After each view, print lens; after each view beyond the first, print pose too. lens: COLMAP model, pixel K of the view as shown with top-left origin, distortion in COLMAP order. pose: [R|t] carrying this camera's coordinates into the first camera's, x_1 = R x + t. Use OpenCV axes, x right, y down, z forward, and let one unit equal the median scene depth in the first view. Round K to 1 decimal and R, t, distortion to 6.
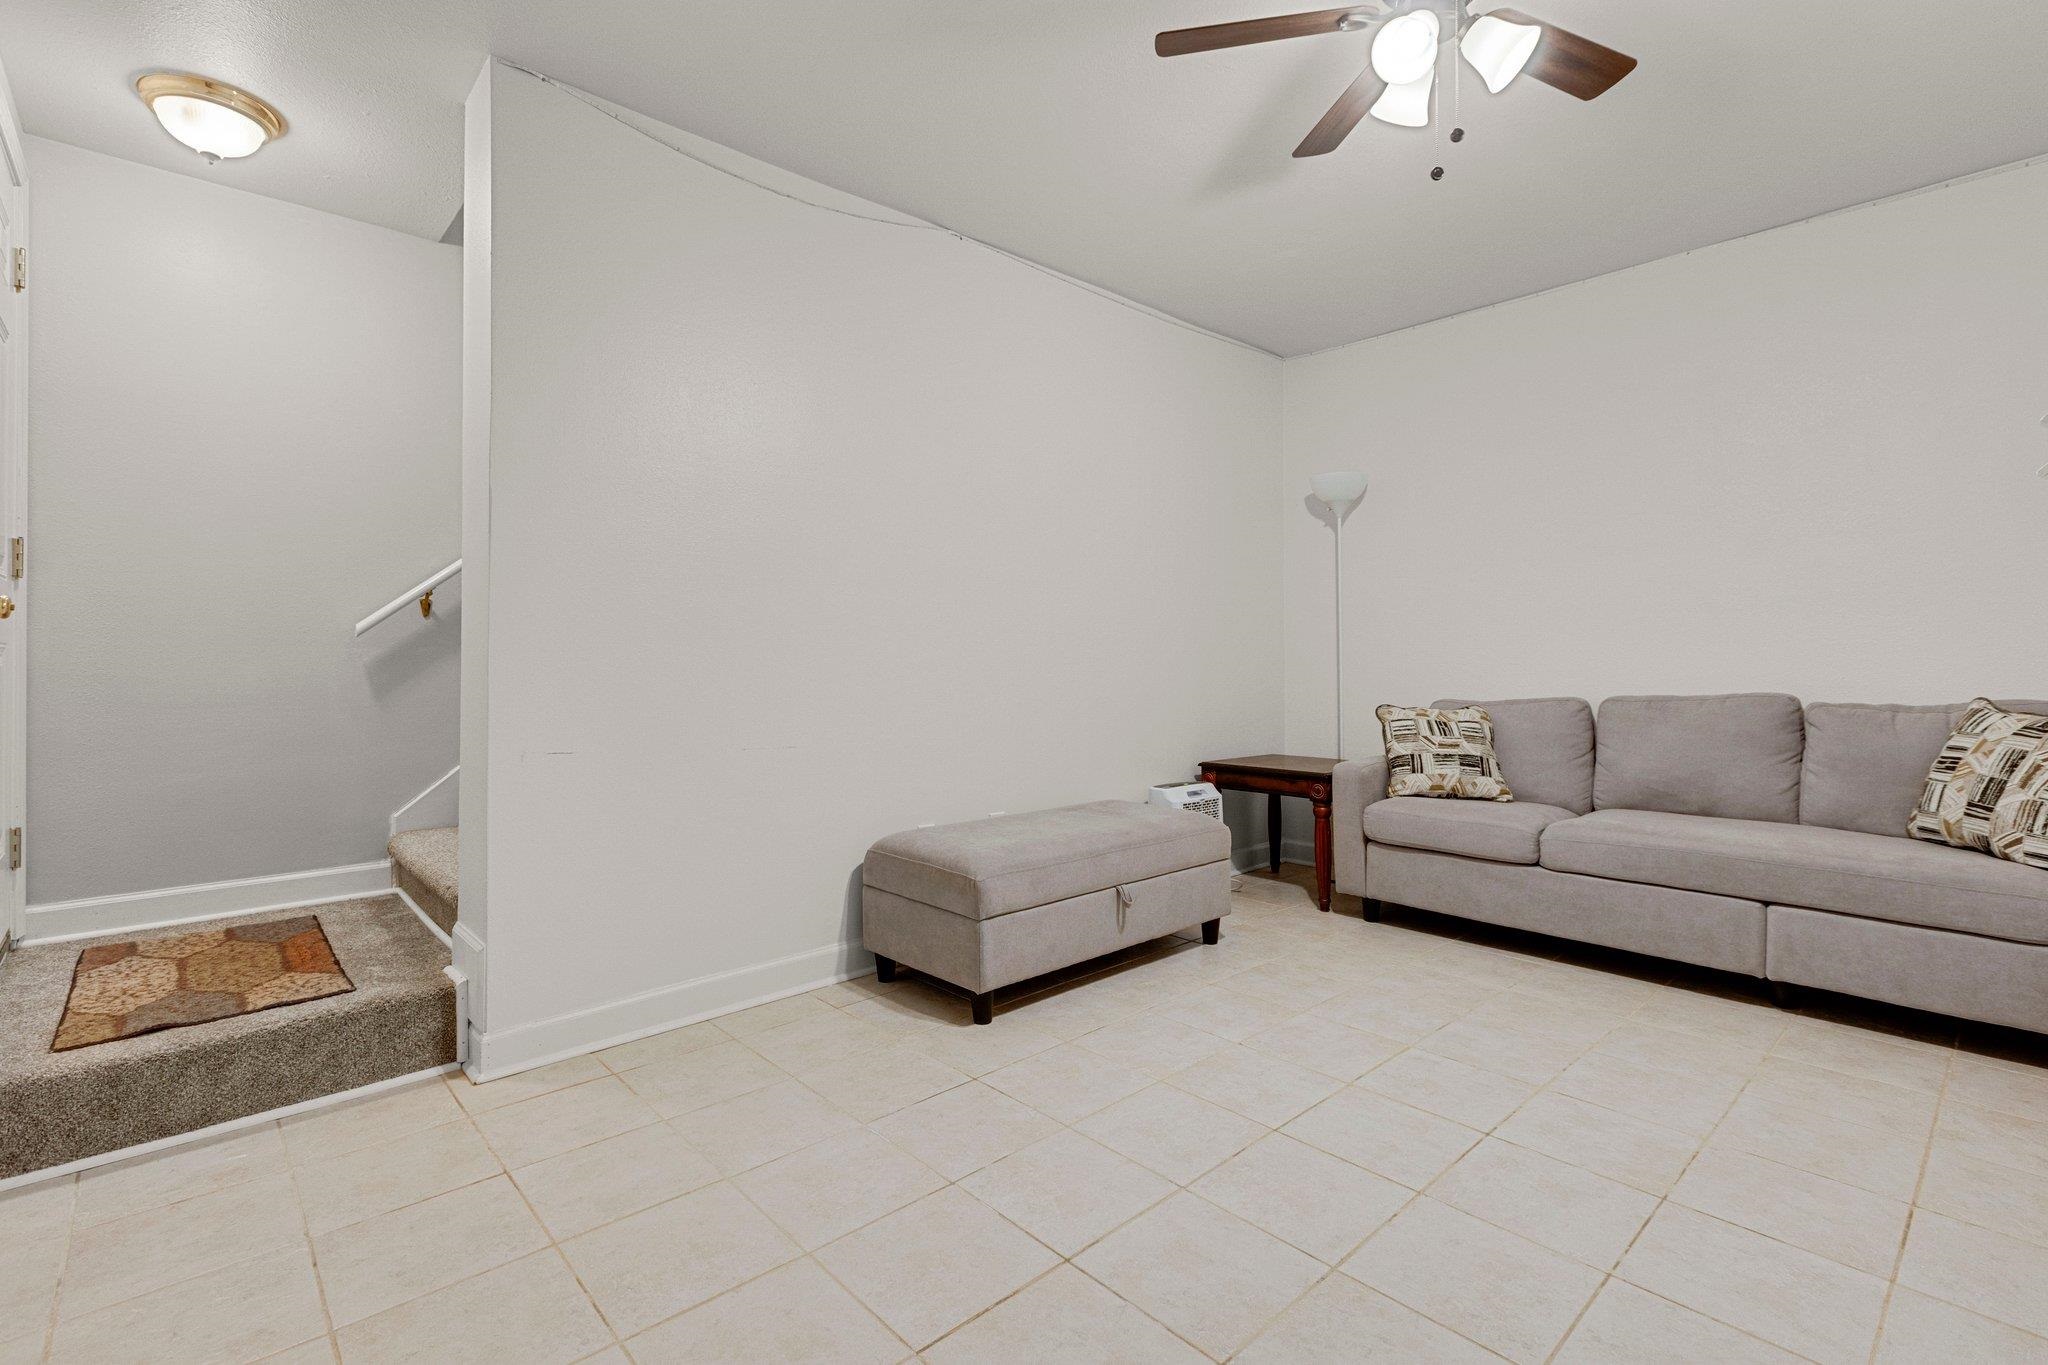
lens RADIAL K [[929.9, 0, 1023.9], [0, 929.9, 663.7], [0, 0, 1]] dist [0.001553, -0.000295]
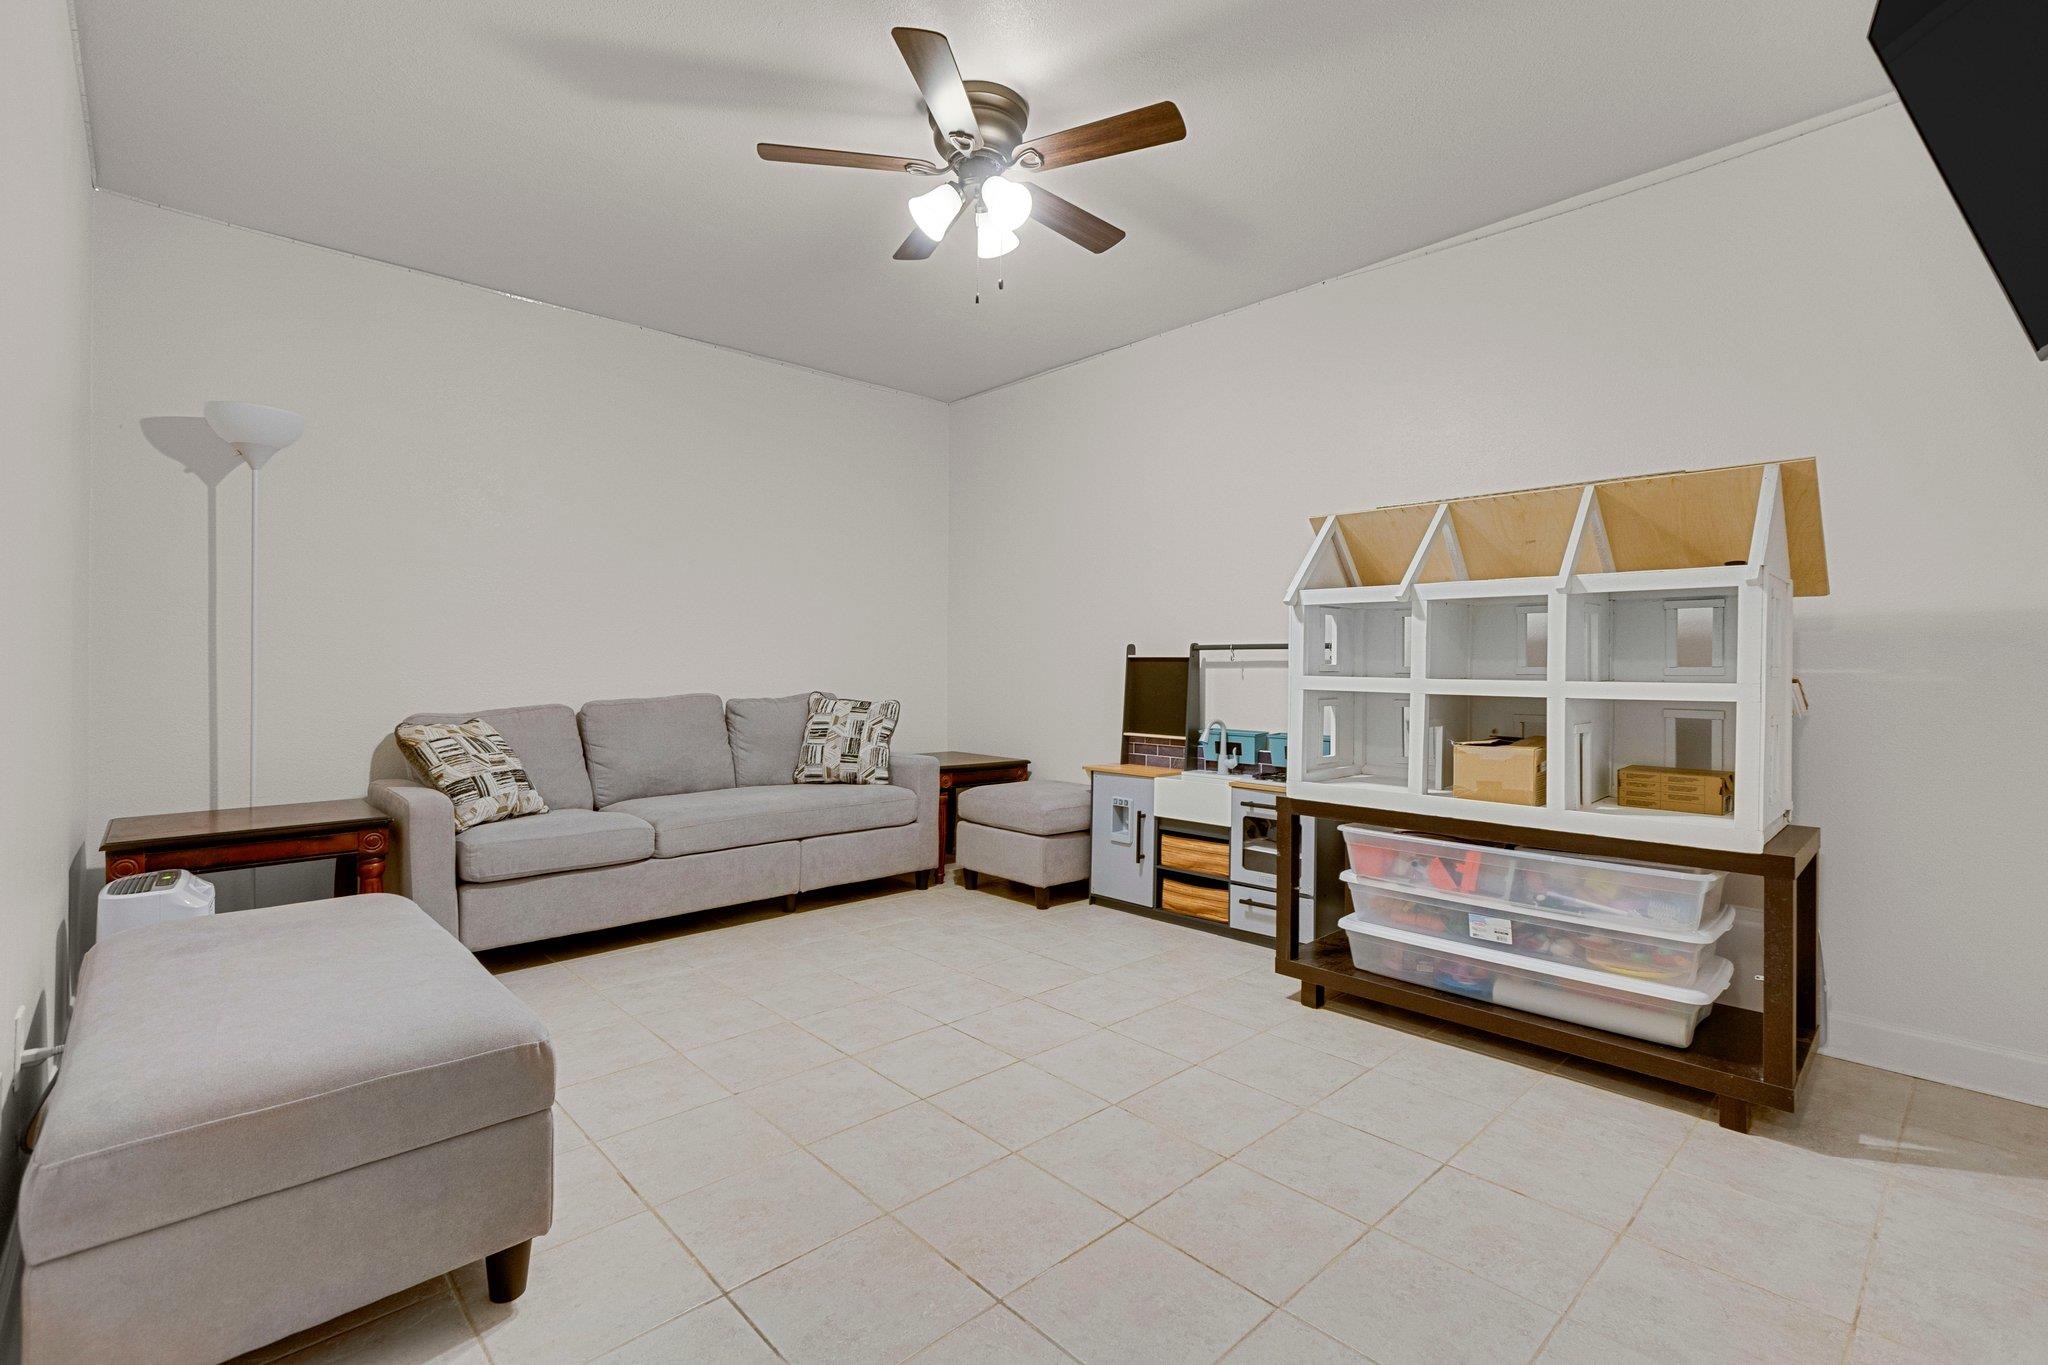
lens RADIAL K [[929.9, 0, 1023.9], [0, 929.9, 663.7], [0, 0, 1]] dist [0.001553, -0.000295]
pose [[-0.023185, 0.002230, 0.999729, -0.621851], [-0.000936, 0.999997, -0.002253, -0.009428], [-0.999731, -0.000988, -0.023182, 0.671861]]
